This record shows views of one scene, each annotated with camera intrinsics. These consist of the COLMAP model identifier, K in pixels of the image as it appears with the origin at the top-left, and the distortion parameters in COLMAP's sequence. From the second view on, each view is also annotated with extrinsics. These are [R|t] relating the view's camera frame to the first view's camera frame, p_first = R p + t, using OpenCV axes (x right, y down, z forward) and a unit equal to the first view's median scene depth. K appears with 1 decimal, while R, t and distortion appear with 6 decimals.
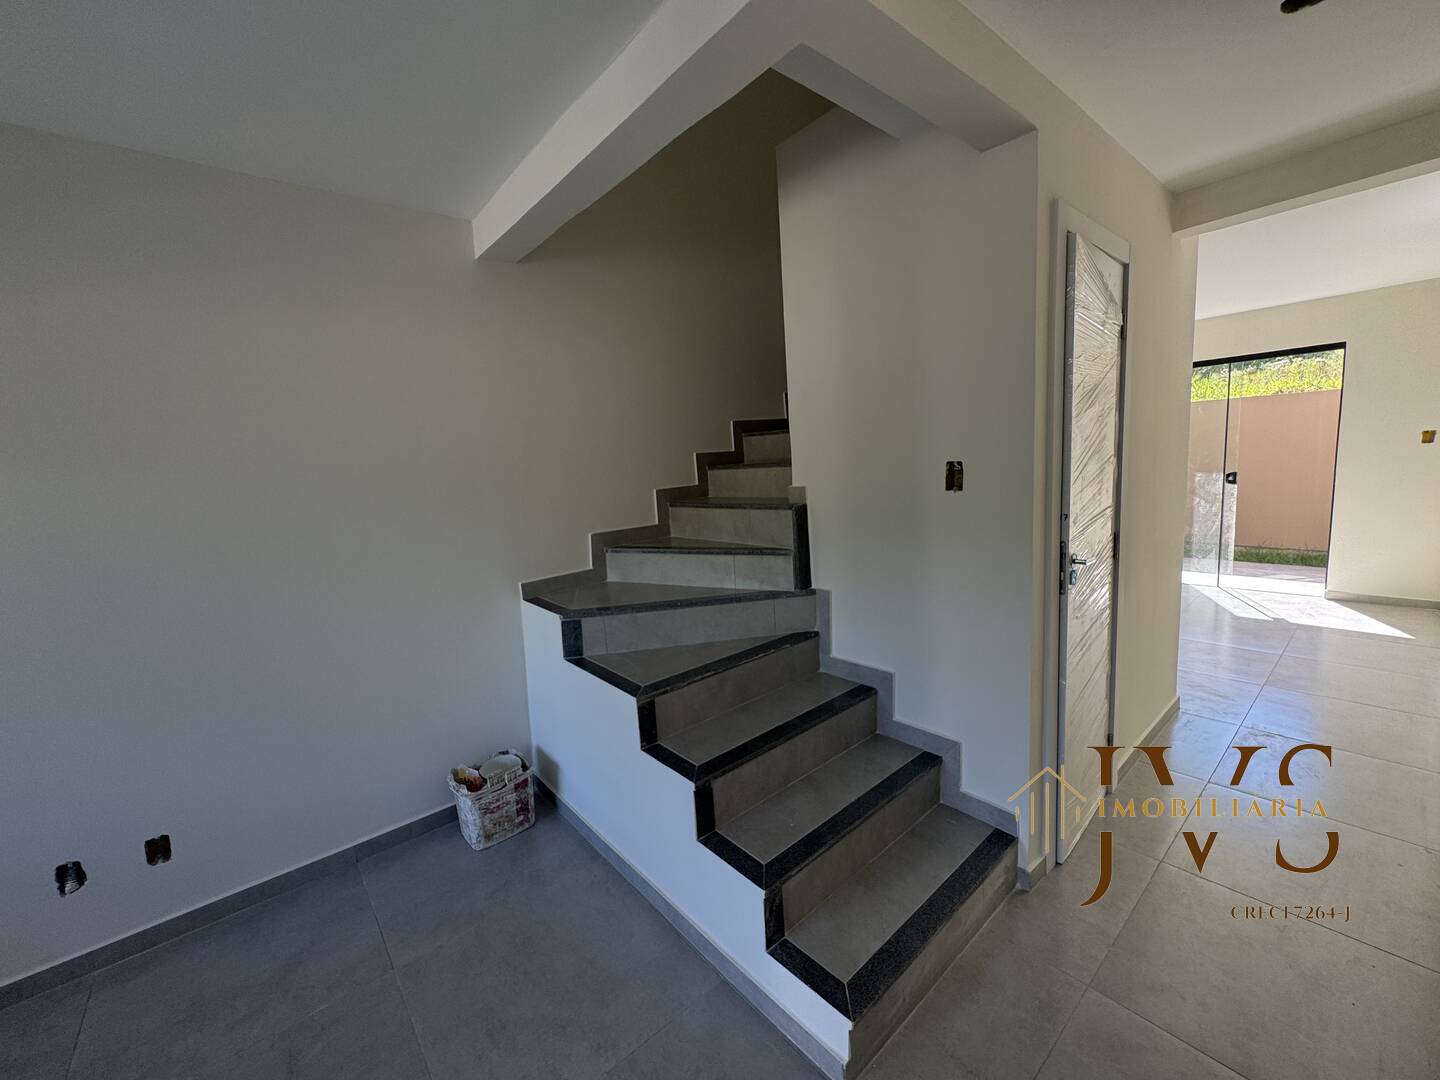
lens RADIAL K [[578.6, 0, 722.4], [0, 578.6, 538.5], [0, 0, 1]] dist [-0.001901, 0.000406]
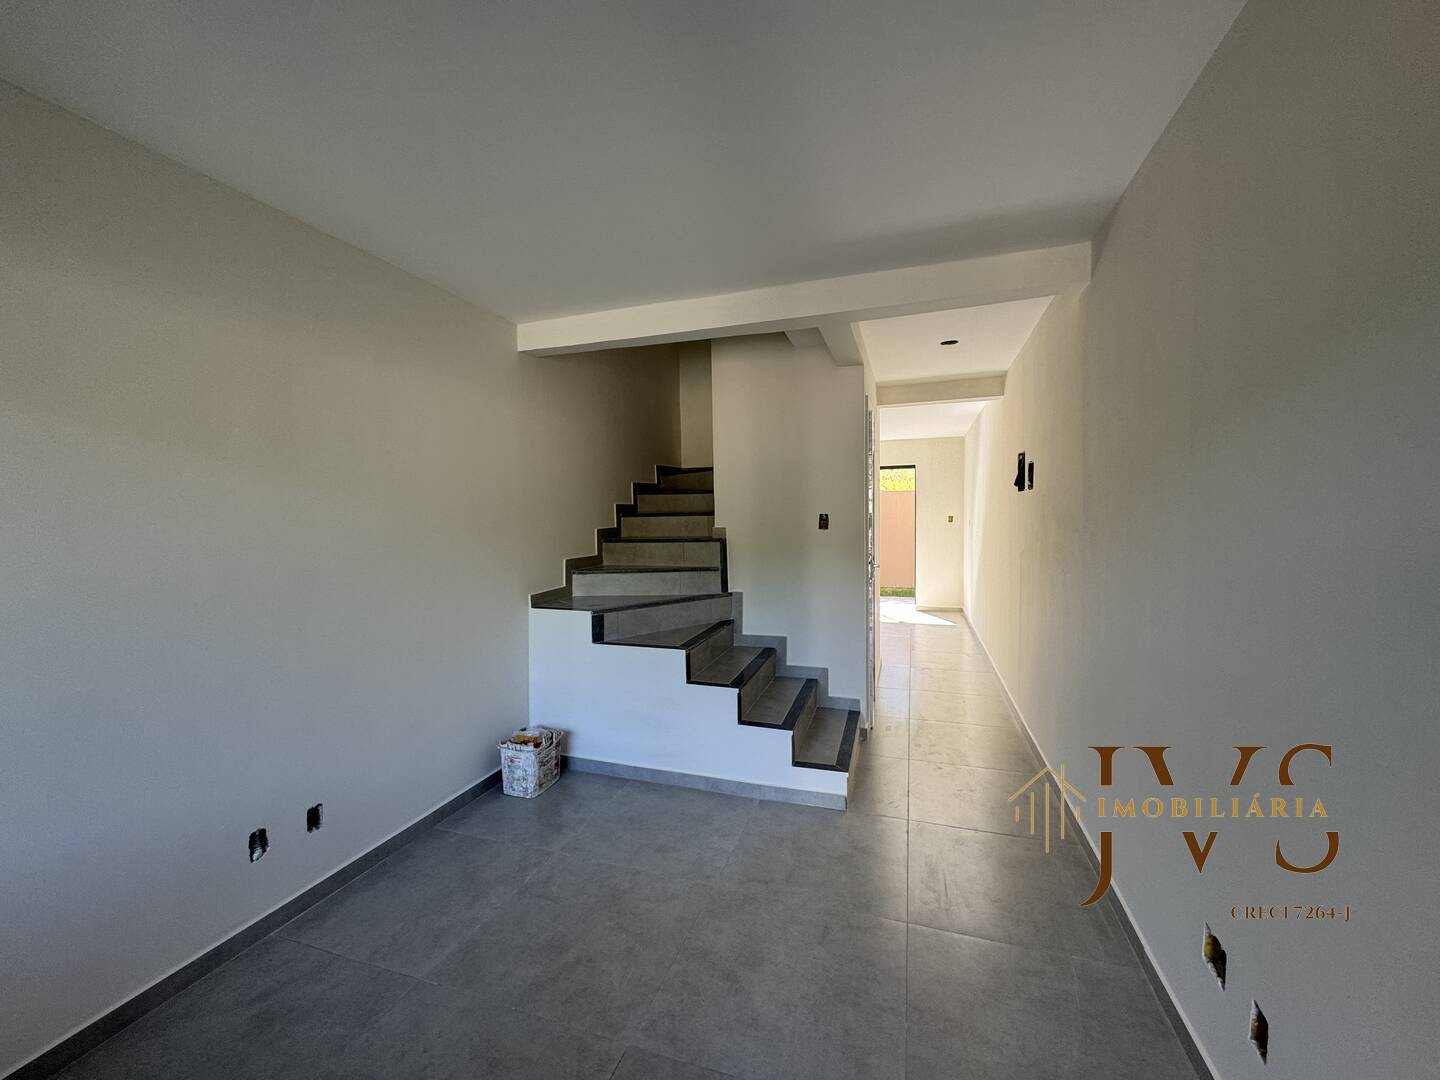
lens RADIAL K [[578.6, 0, 718.9], [0, 578.6, 539.5], [0, 0, 1]] dist [-0.001901, 0.000406]
pose [[0.853434, 0.026141, 0.520545, -0.702819], [0.033596, 0.993905, -0.104995, 0.110014], [-0.520117, 0.107095, 0.847354, -0.338902]]
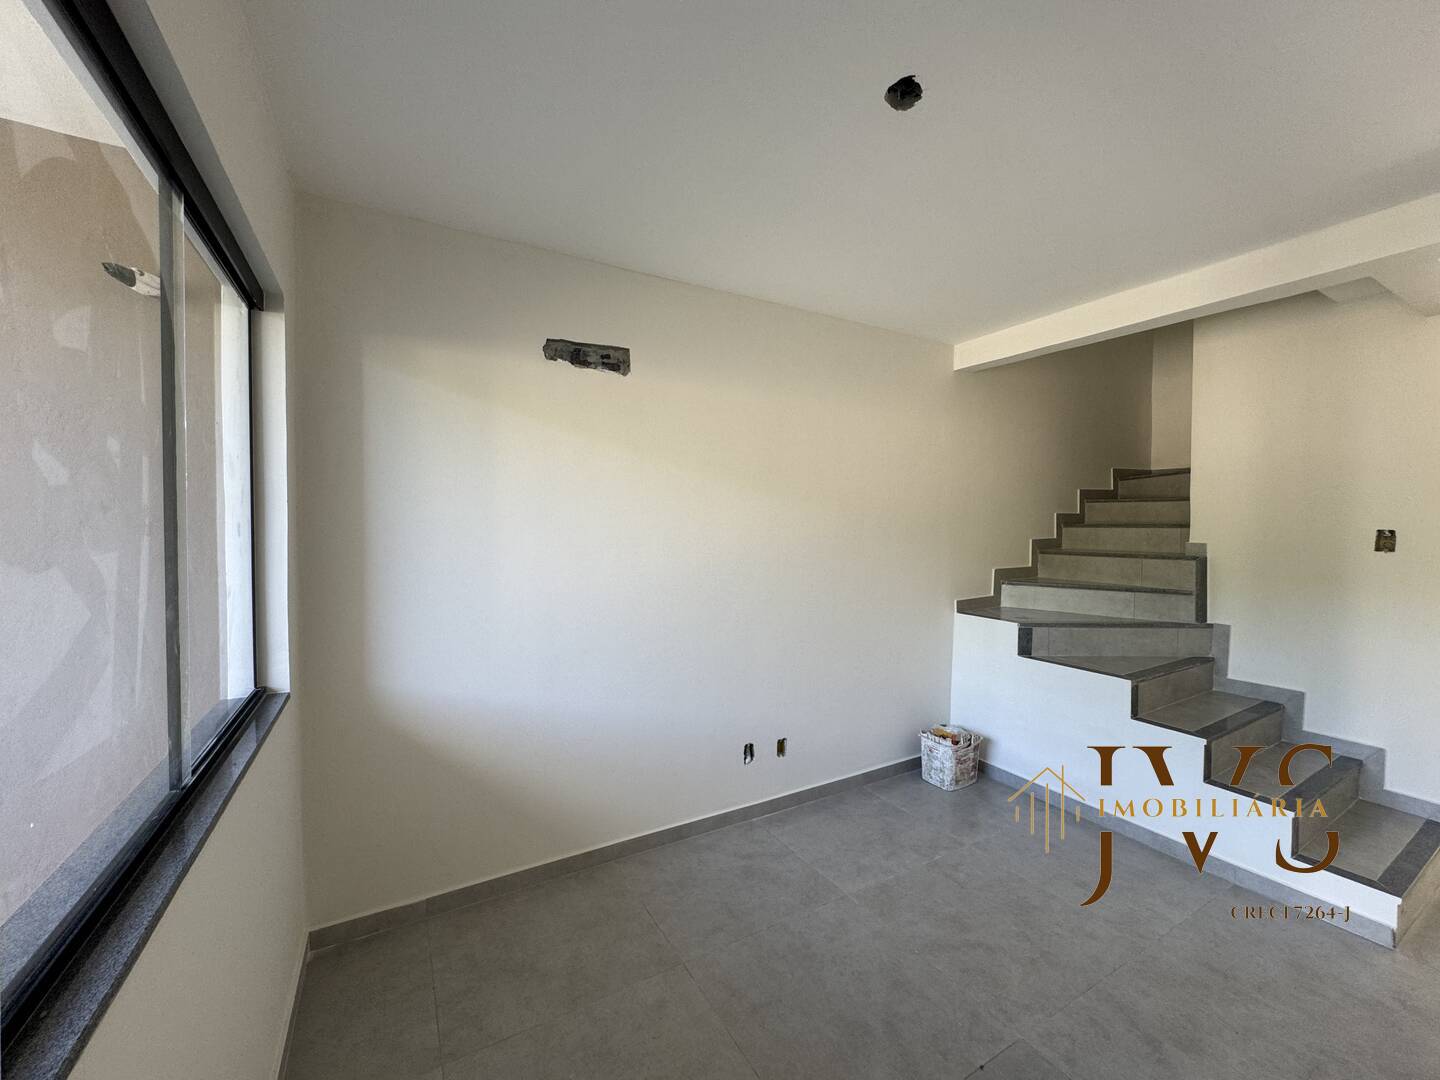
lens RADIAL K [[578.6, 0, 717.0], [0, 578.6, 538.8], [0, 0, 1]] dist [-0.001901, 0.000406]
pose [[0.981611, 0.067205, -0.178674, -0.705891], [-0.084855, 0.992039, -0.093048, 0.114354], [0.170998, 0.106498, 0.979499, -0.462223]]
